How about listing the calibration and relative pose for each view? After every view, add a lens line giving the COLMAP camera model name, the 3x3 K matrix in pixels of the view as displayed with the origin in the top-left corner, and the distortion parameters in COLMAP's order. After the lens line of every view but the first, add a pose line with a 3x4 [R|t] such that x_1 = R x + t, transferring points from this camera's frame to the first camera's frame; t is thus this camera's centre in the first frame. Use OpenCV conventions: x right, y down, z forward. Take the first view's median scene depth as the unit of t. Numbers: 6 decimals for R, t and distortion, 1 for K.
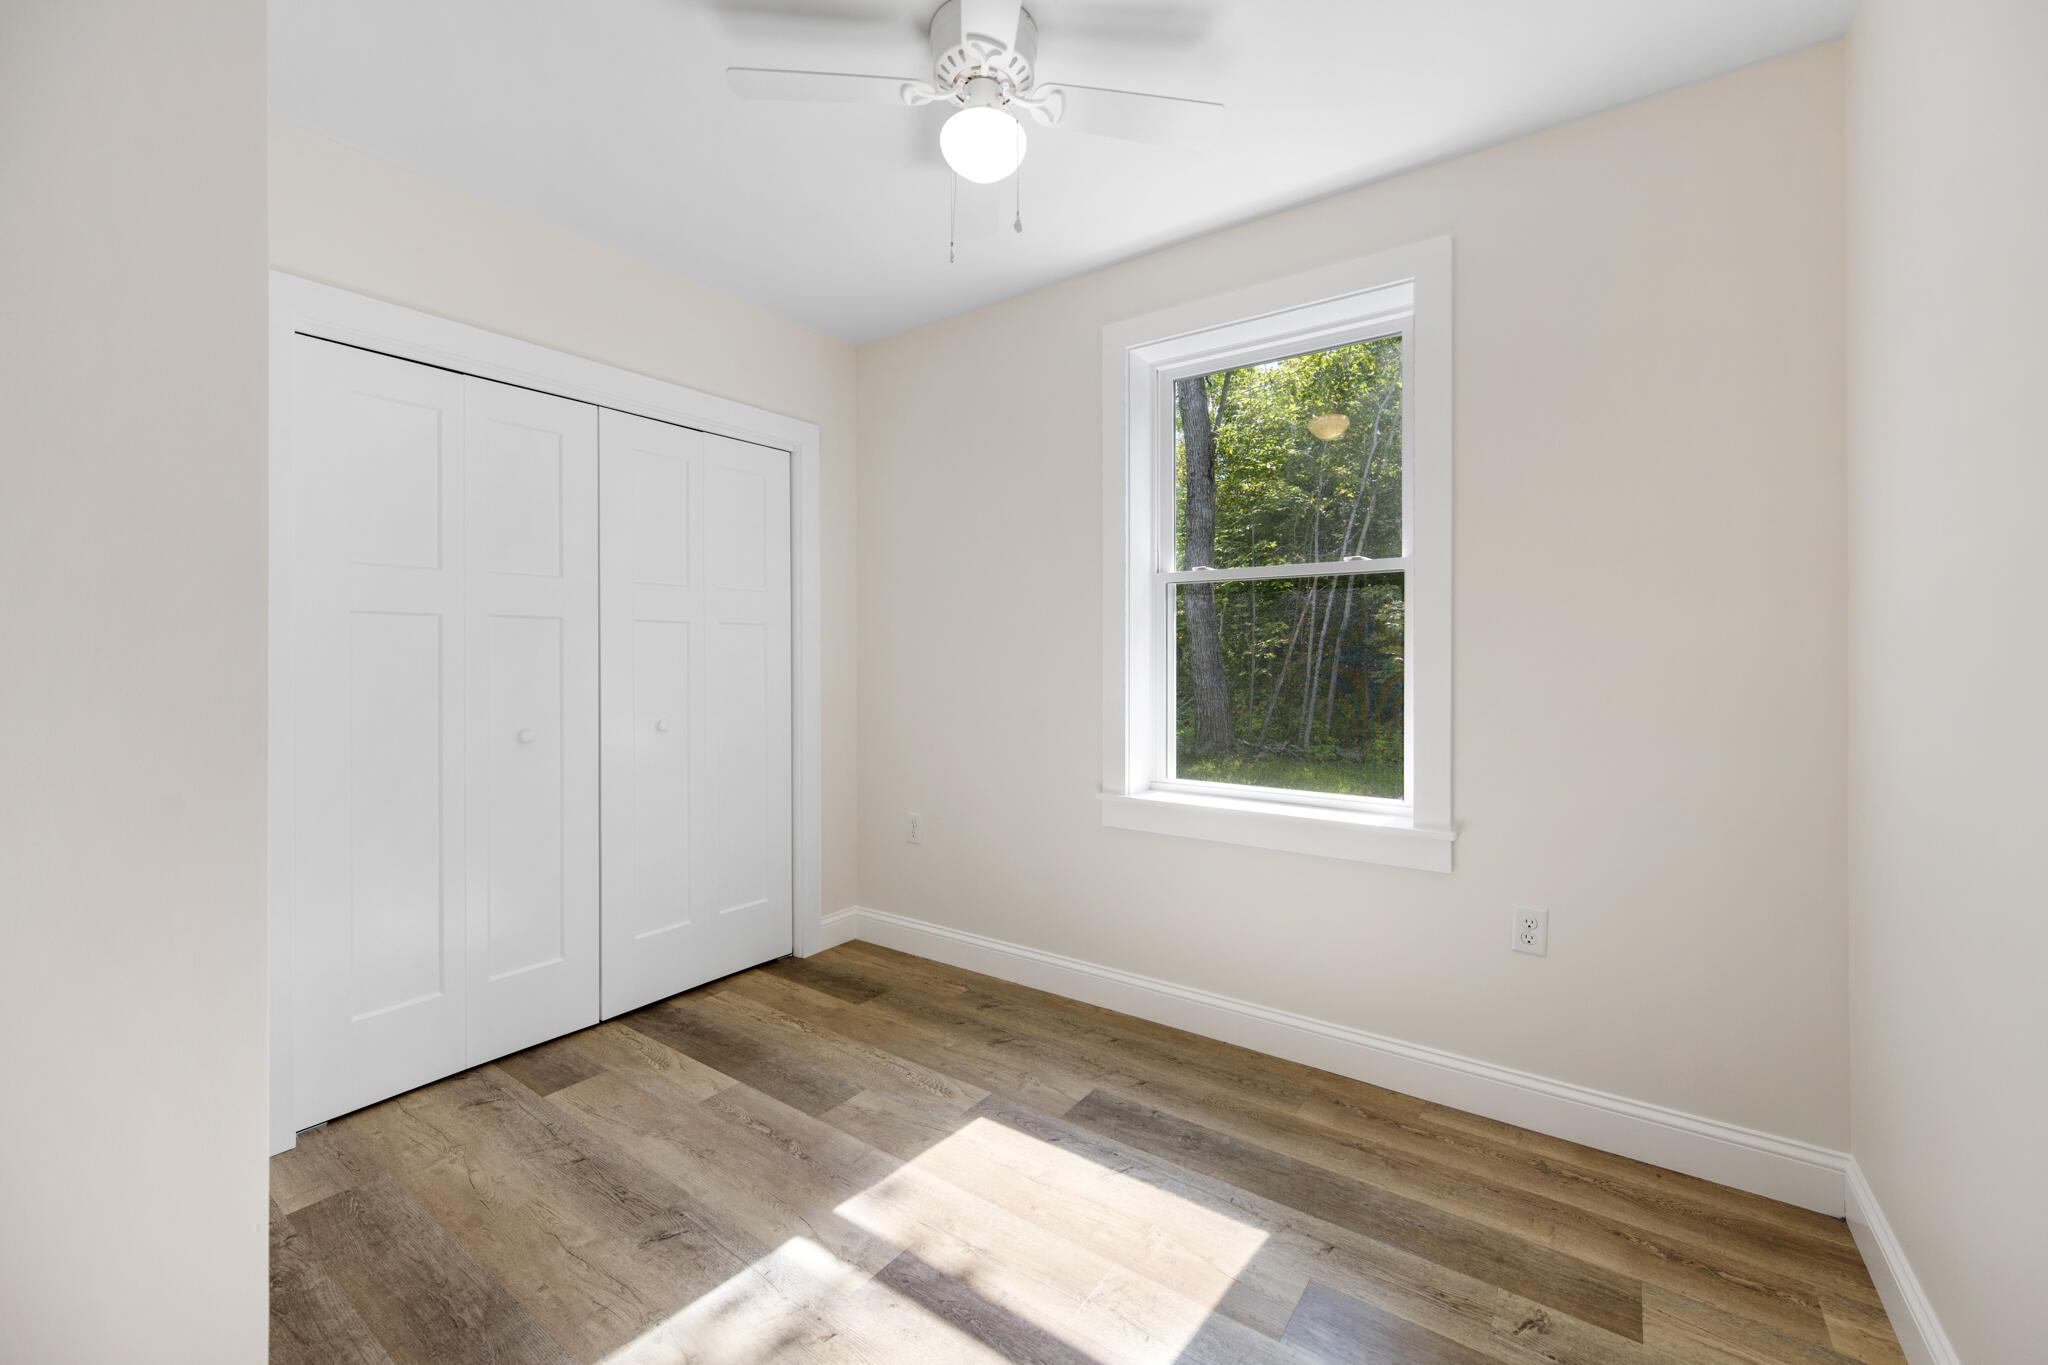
lens RADIAL K [[821.6, 0, 1028.9], [0, 821.6, 653.3], [0, 0, 1]] dist [-0.002205, 0.000033]
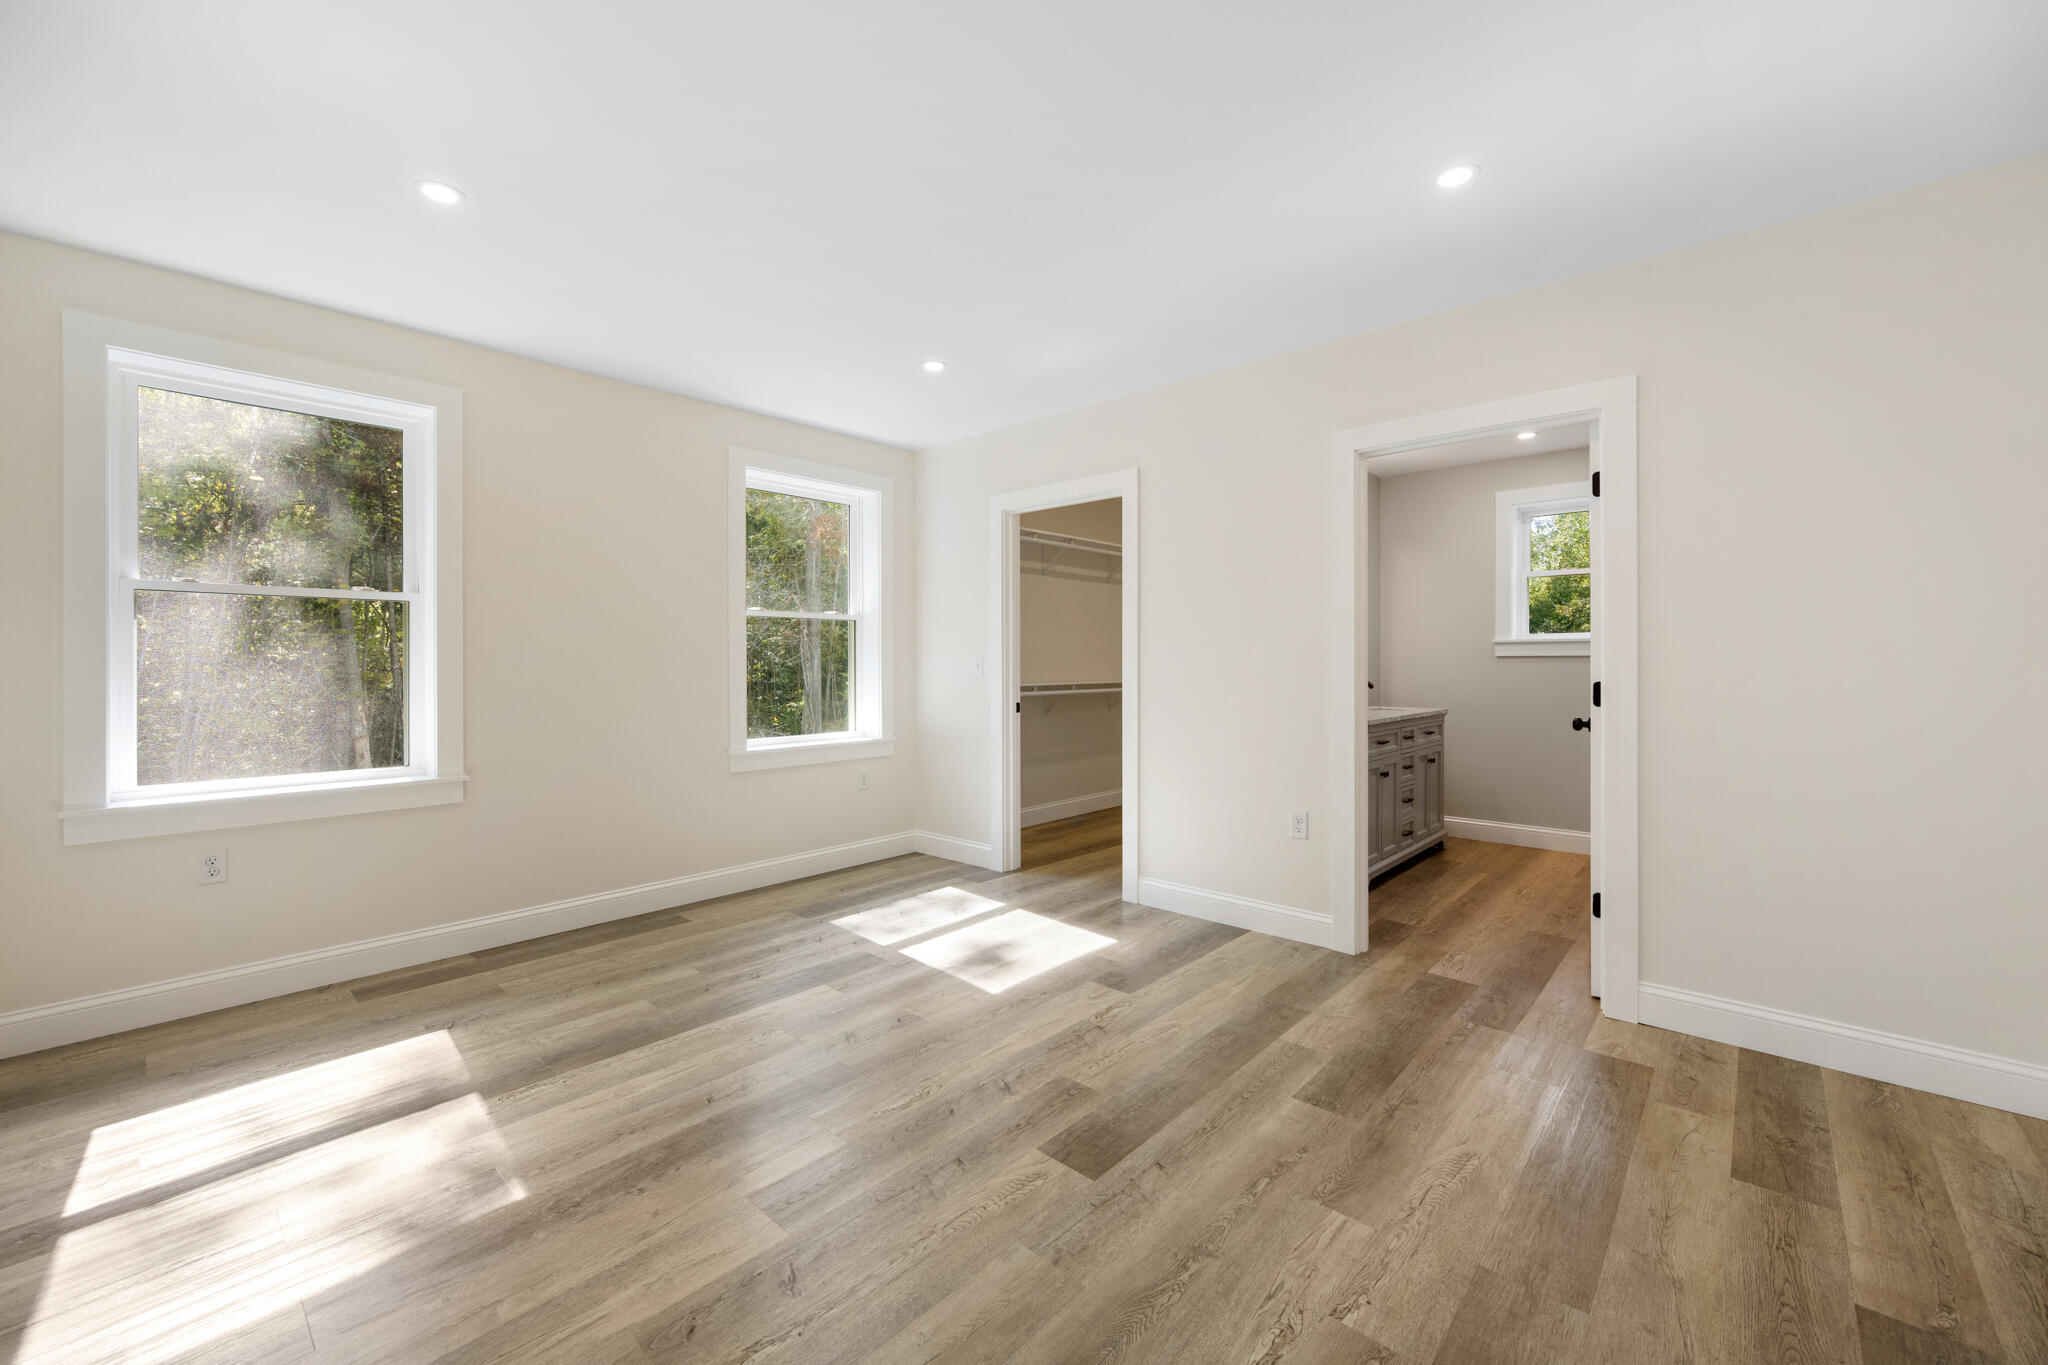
lens RADIAL K [[821.6, 0, 1028.9], [0, 821.6, 653.3], [0, 0, 1]] dist [-0.002205, 0.000033]
pose [[0.113419, 0.007531, 0.993519, -2.810149], [0.000720, 0.999970, -0.007662, -0.002313], [-0.993547, 0.001585, 0.113410, -0.742830]]
